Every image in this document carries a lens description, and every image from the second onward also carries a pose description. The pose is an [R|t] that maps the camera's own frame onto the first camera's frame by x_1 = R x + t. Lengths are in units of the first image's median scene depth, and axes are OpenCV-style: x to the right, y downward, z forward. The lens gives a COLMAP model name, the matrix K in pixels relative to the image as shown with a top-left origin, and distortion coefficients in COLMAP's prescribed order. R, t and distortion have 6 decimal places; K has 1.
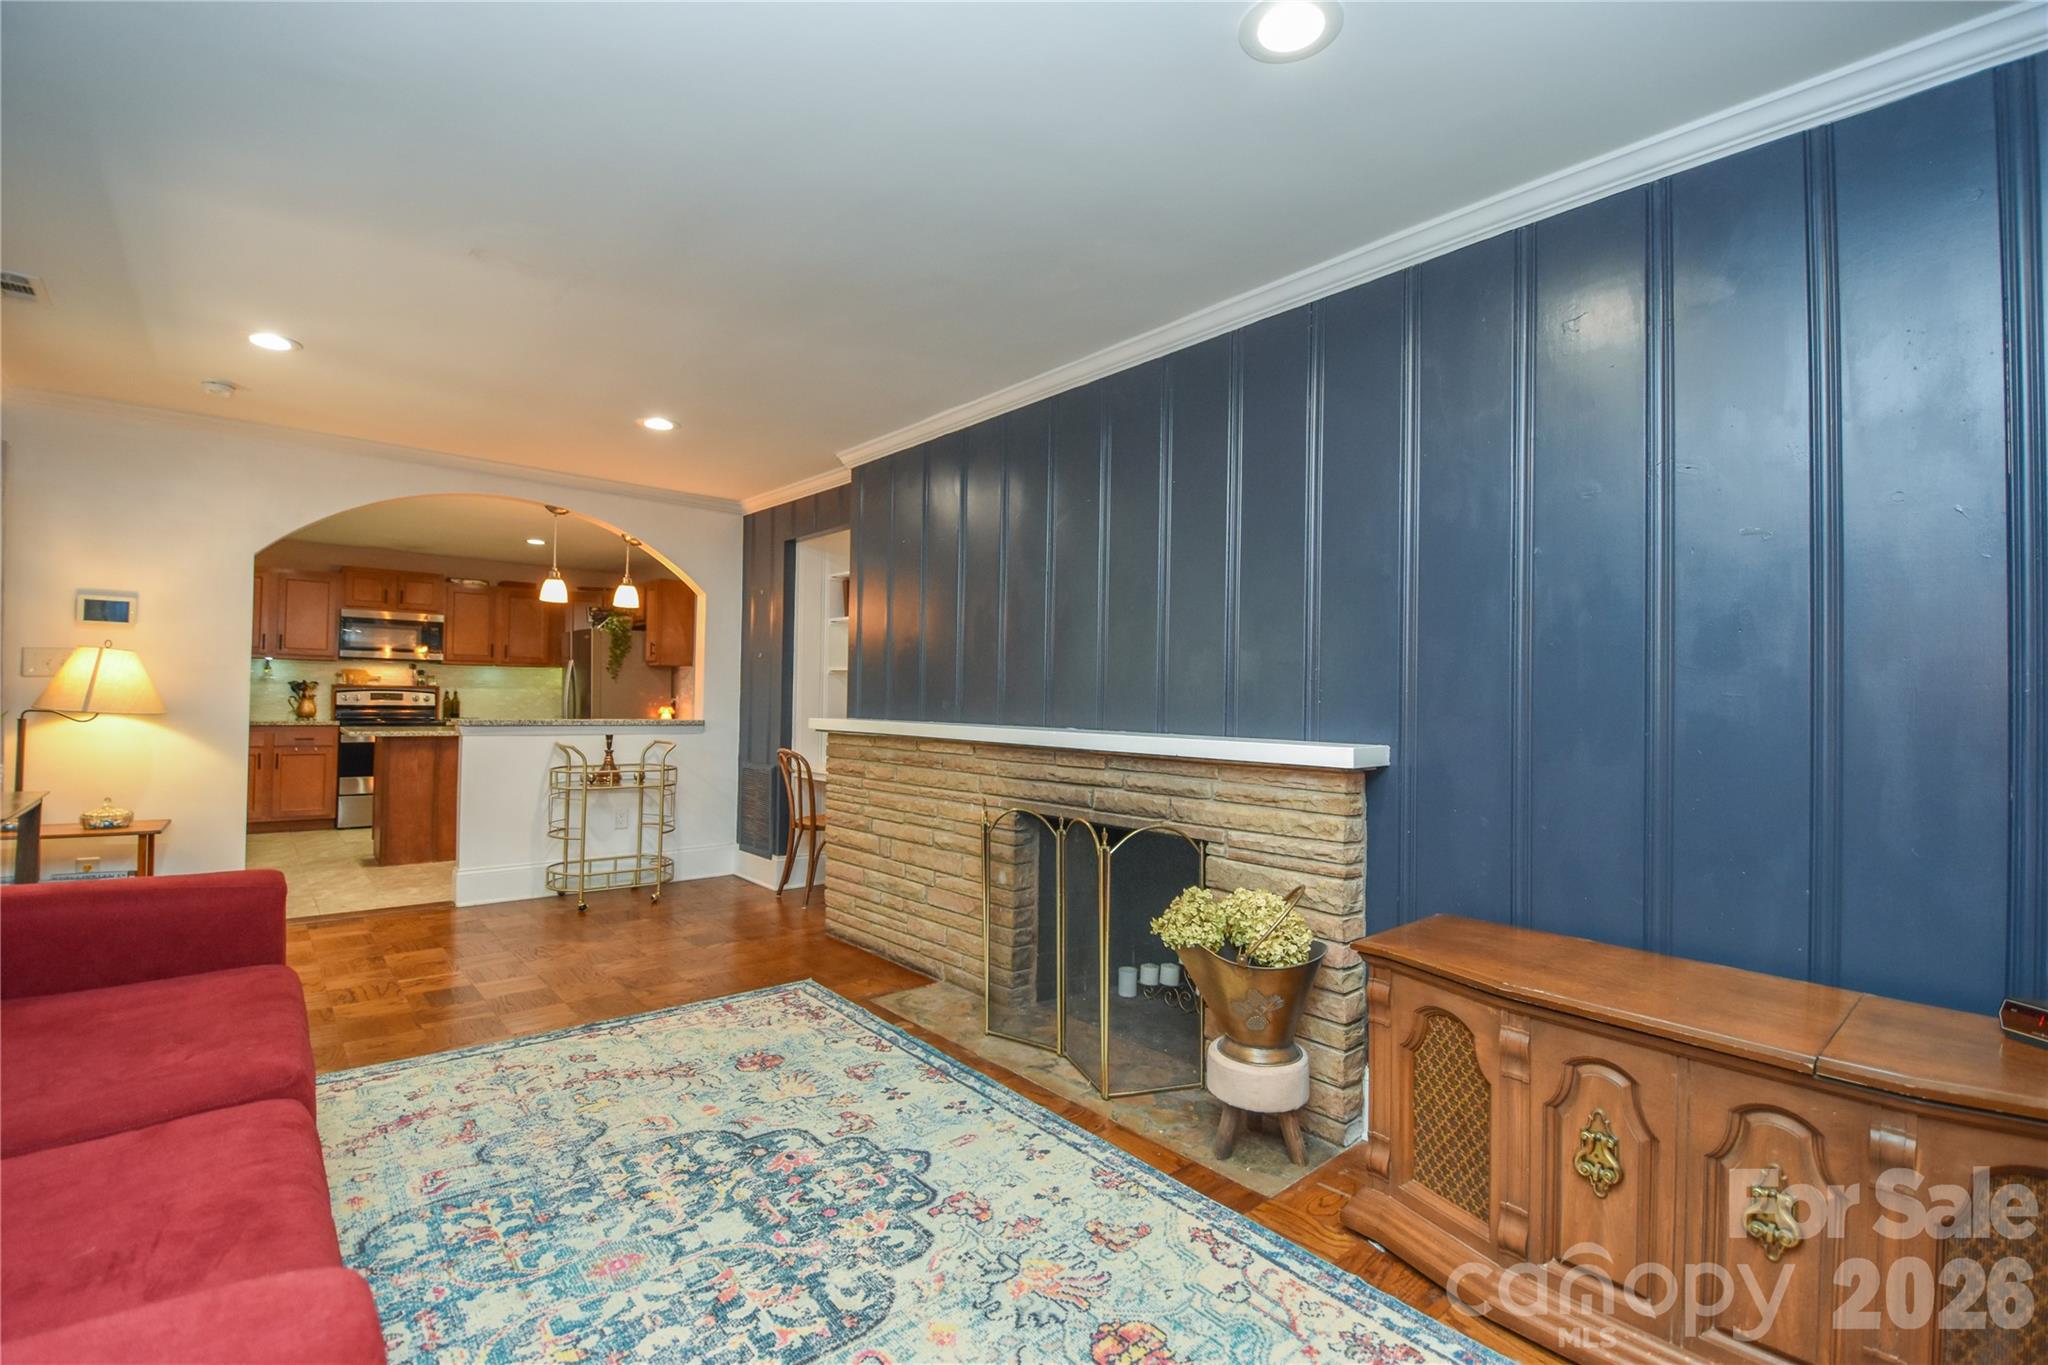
lens RADIAL K [[901.8, 0, 1042.4], [0, 901.8, 677.6], [0, 0, 1]] dist [-0.003011, -0.012595]
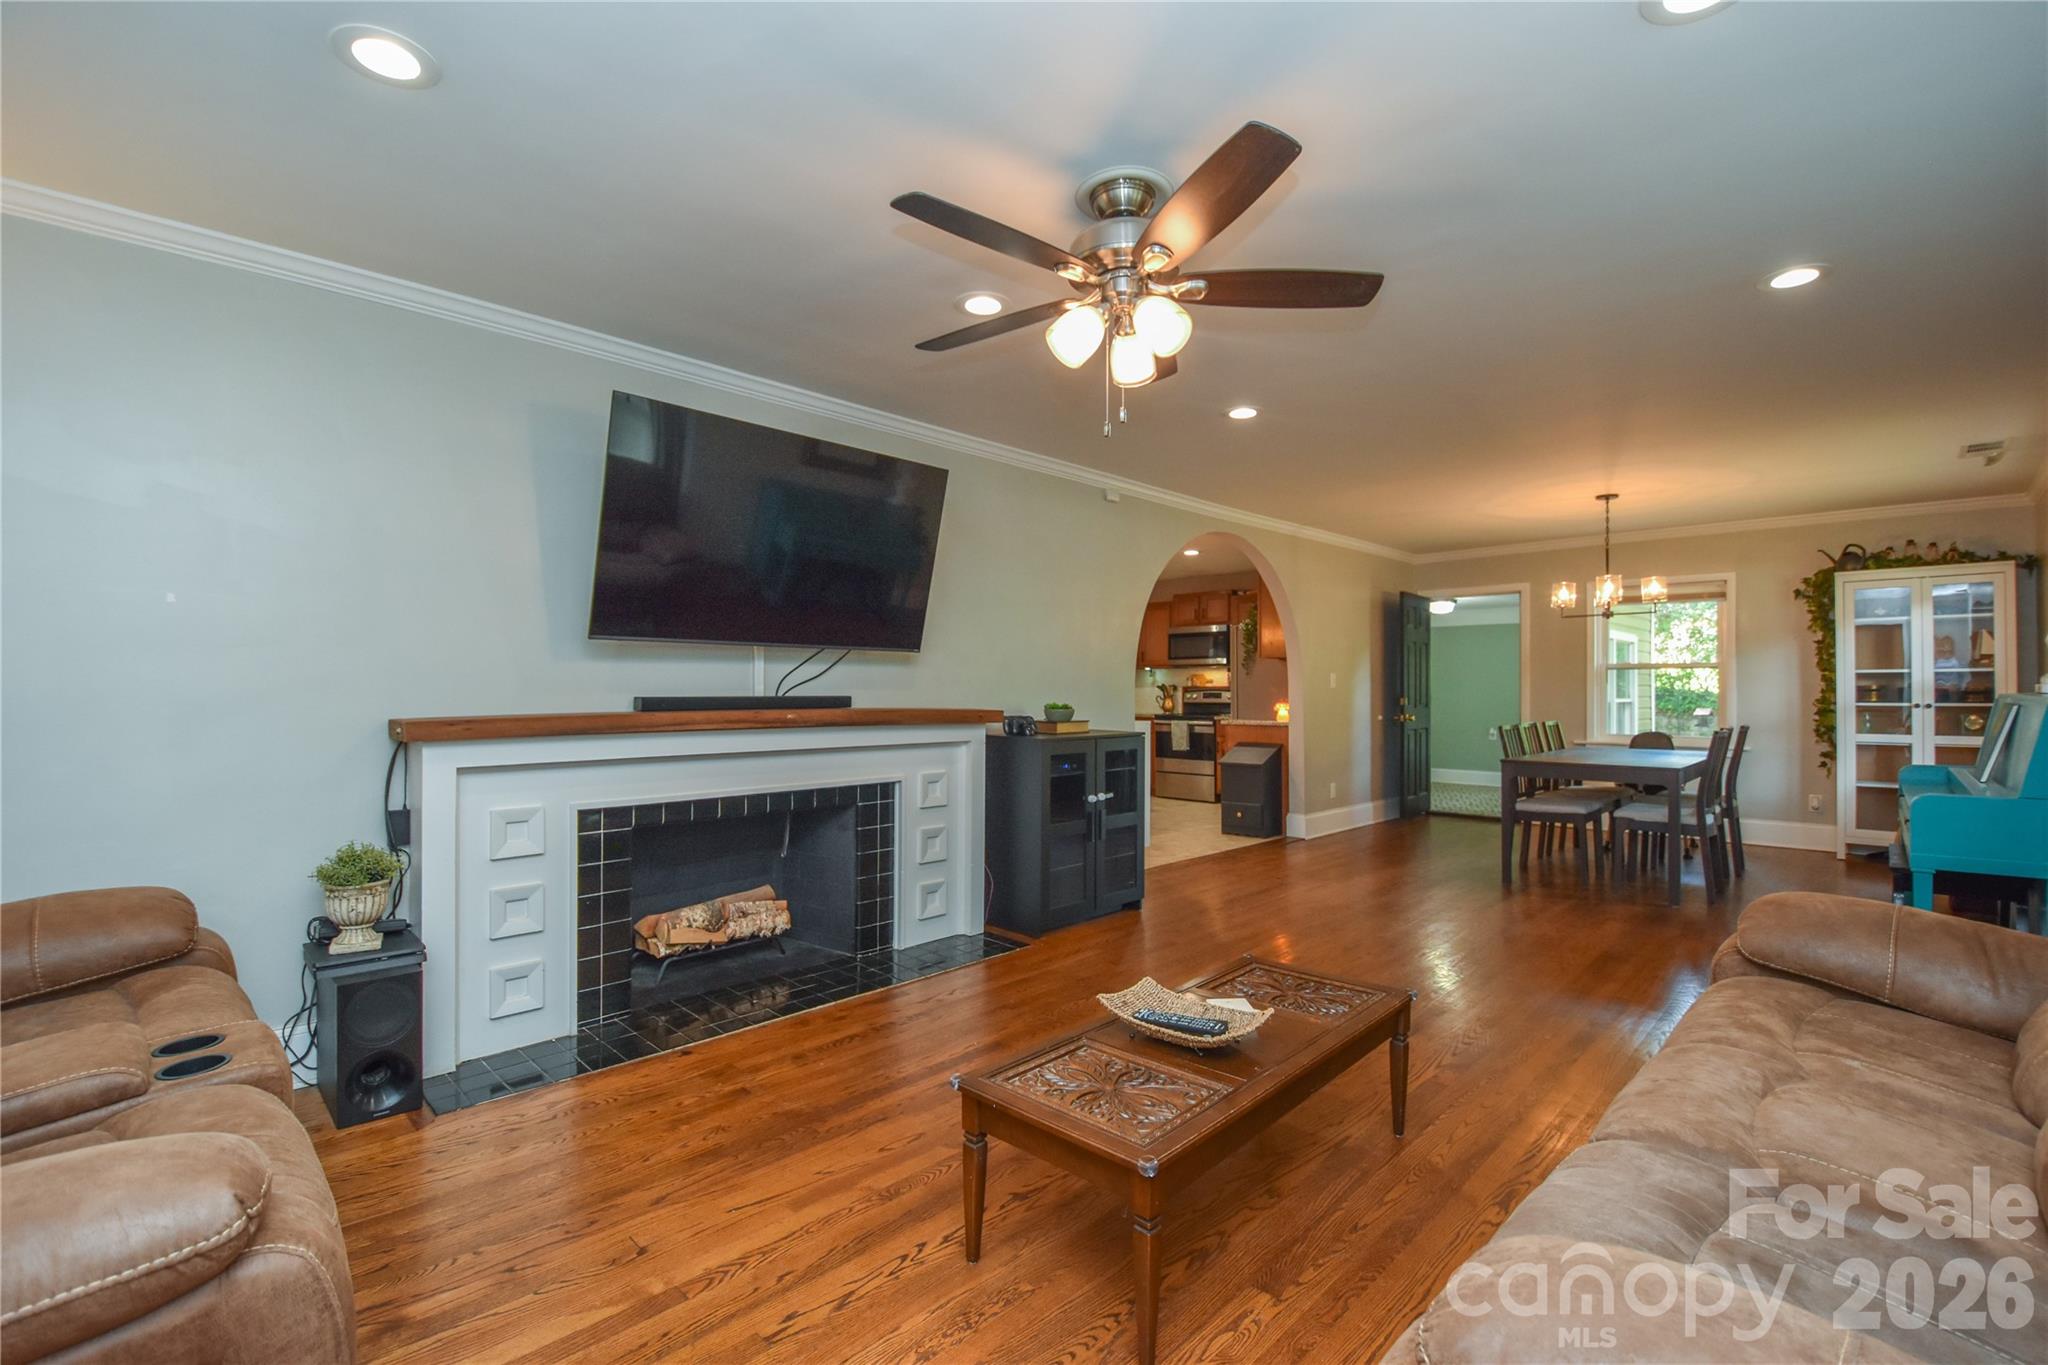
lens RADIAL K [[901.8, 0, 1031.9], [0, 901.8, 686.1], [0, 0, 1]] dist [-0.003011, -0.012595]
pose [[0.074269, -0.021454, -0.997007, 1.421474], [0.023827, 0.999521, -0.019733, 0.079336], [0.996954, -0.022290, 0.074745, 1.993181]]
